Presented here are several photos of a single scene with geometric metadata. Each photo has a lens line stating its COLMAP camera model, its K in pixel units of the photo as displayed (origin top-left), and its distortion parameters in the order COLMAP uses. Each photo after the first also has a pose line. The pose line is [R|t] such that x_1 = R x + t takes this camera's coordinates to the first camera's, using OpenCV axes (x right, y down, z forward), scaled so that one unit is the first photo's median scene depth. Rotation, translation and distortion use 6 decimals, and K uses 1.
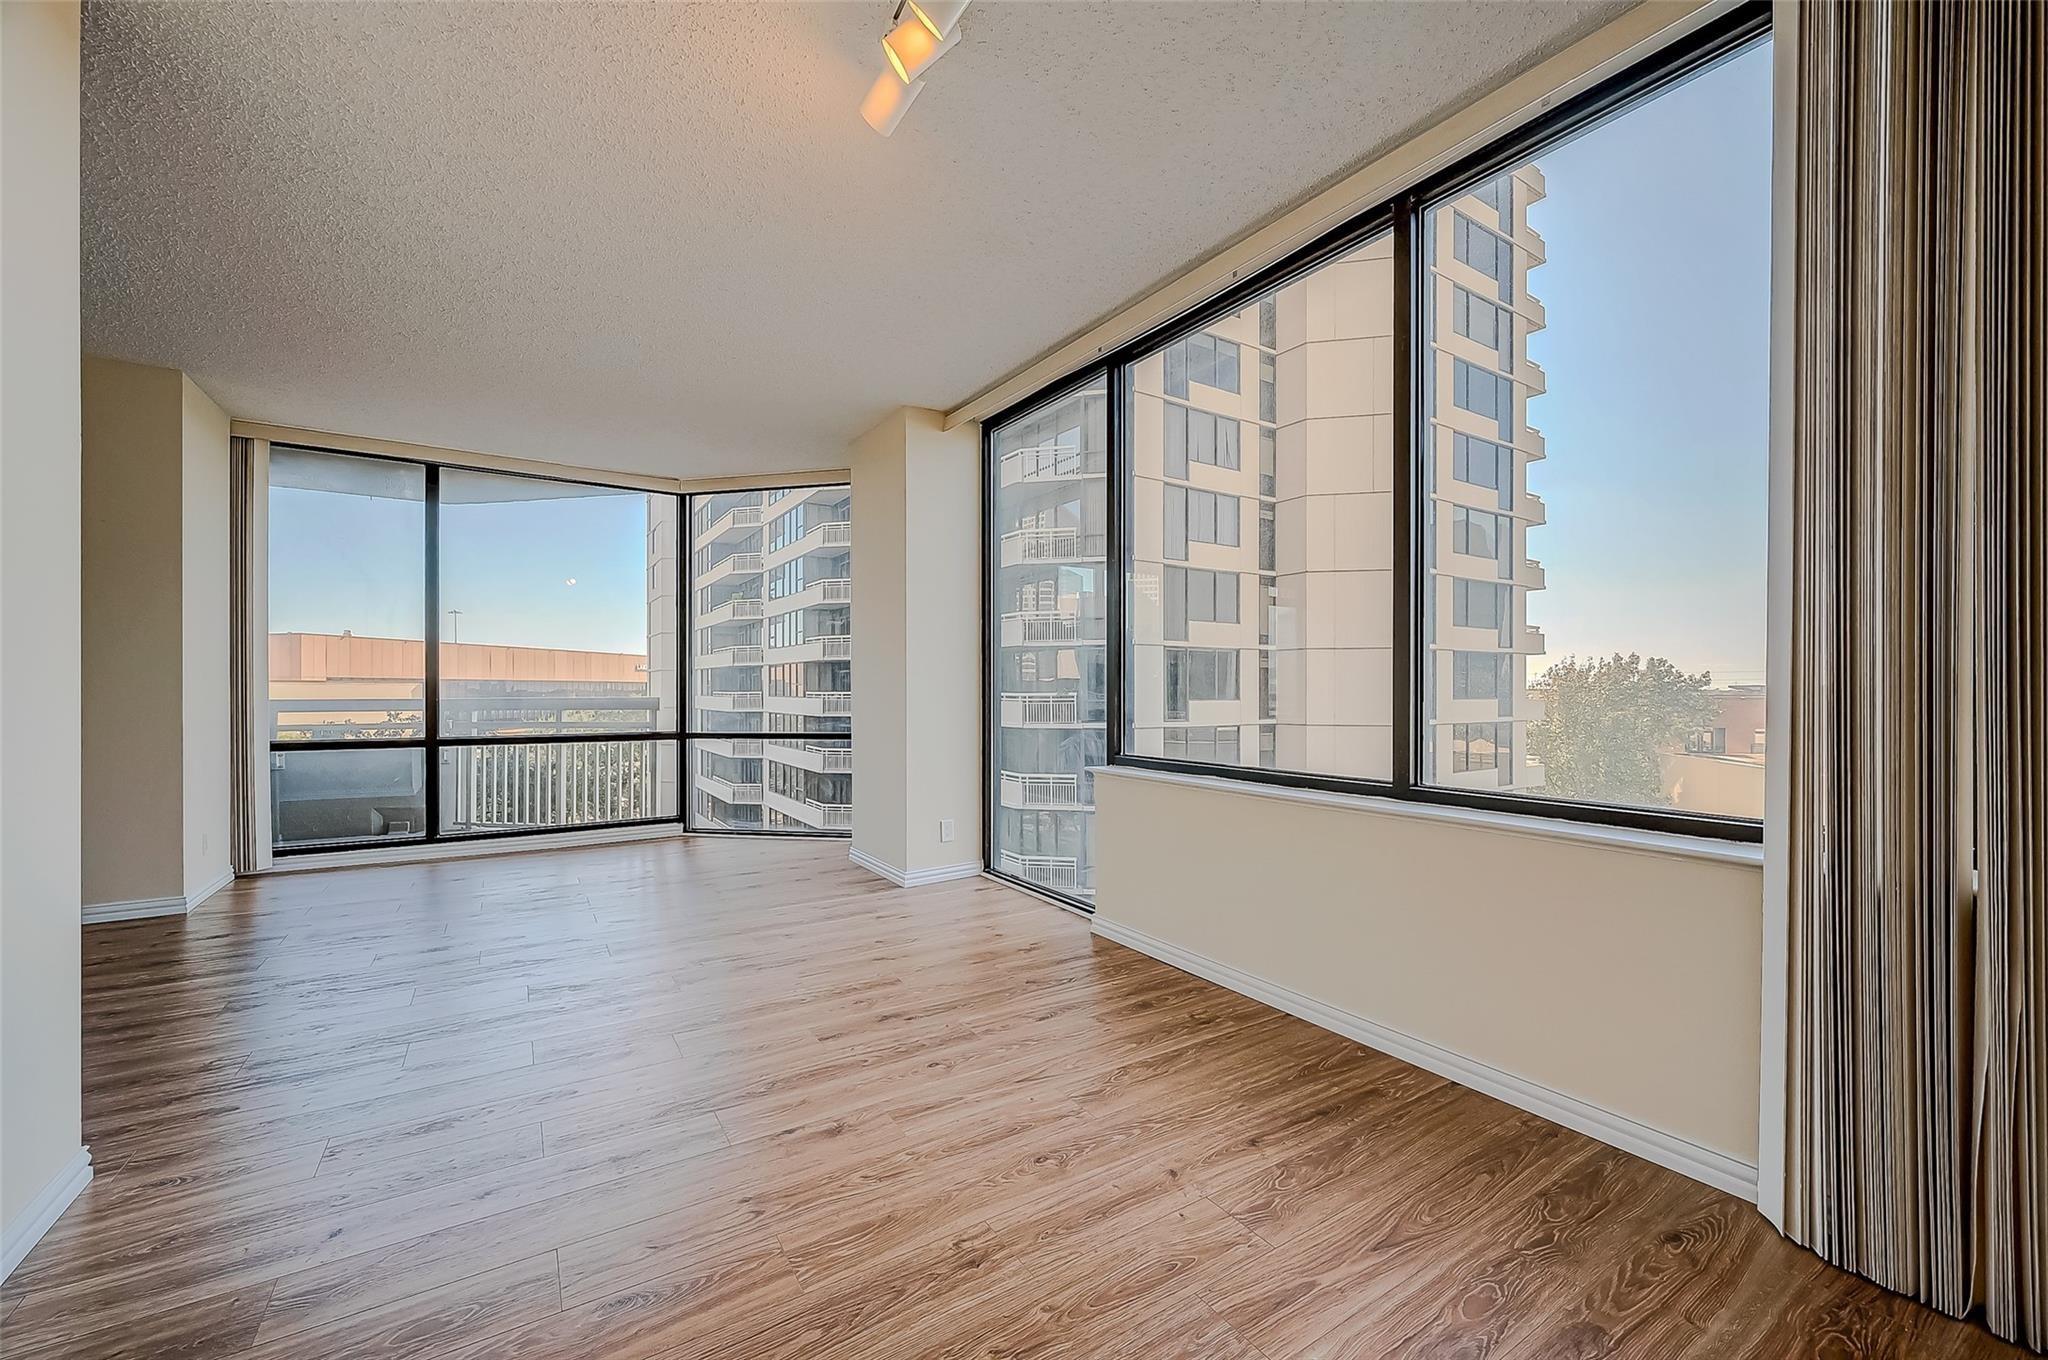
lens RADIAL K [[811.5, 0, 1012.7], [0, 811.5, 691.3], [0, 0, 1]] dist [0.000208, 0.000015]
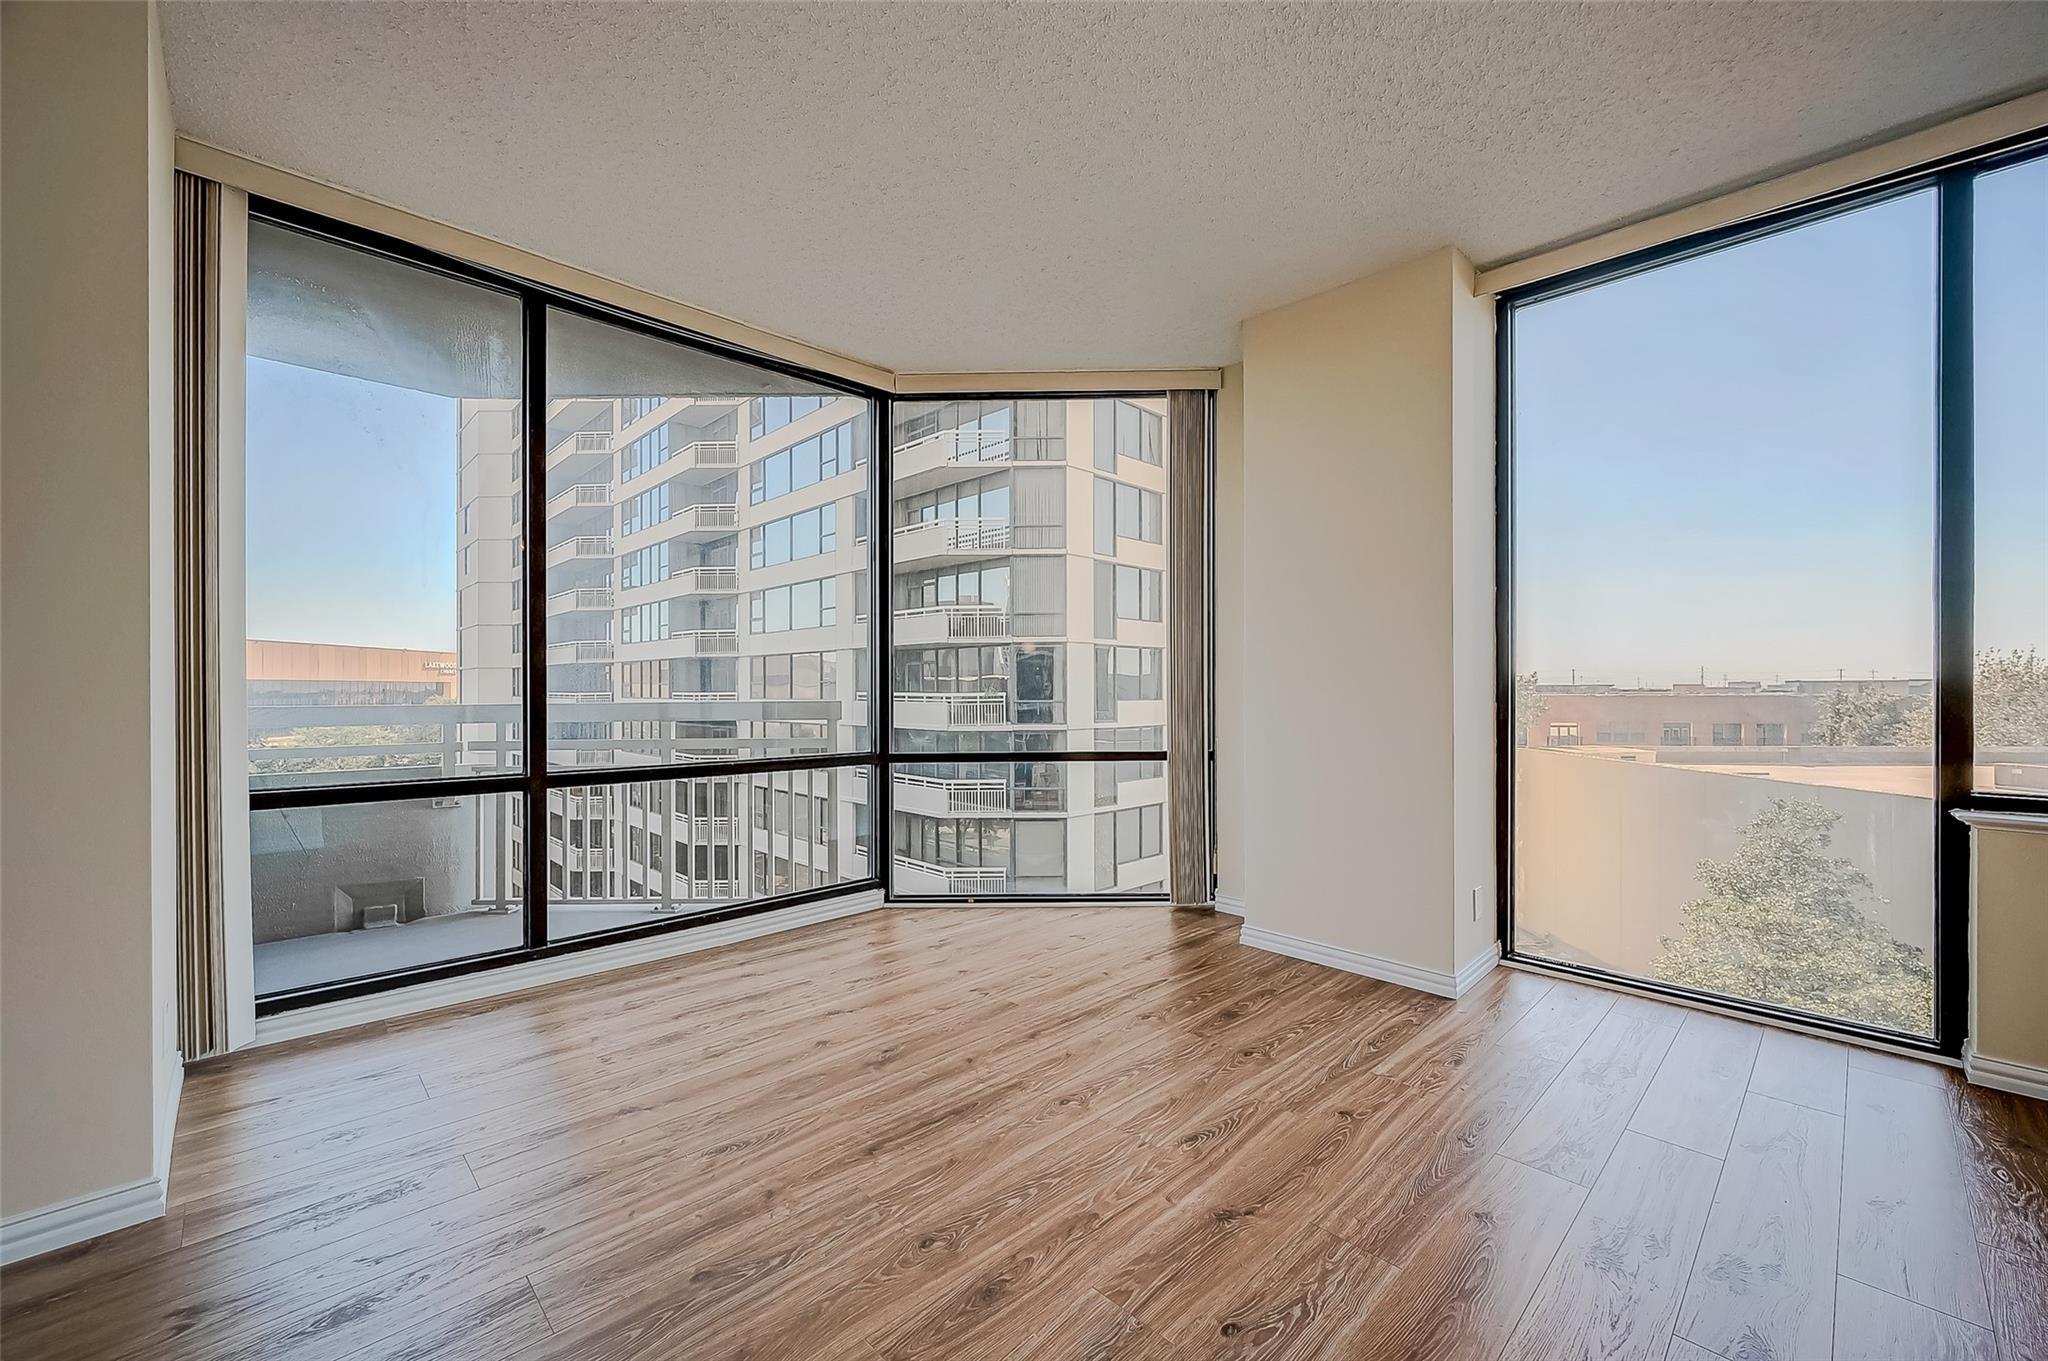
lens RADIAL K [[812.2, 0, 1021.1], [0, 812.2, 689.4], [0, 0, 1]] dist [-0.020497, -0.000217]
pose [[0.977553, -0.001726, 0.210681, -0.435810], [0.002213, 0.999995, -0.002076, 0.000627], [-0.210676, 0.002496, 0.977553, 0.328026]]
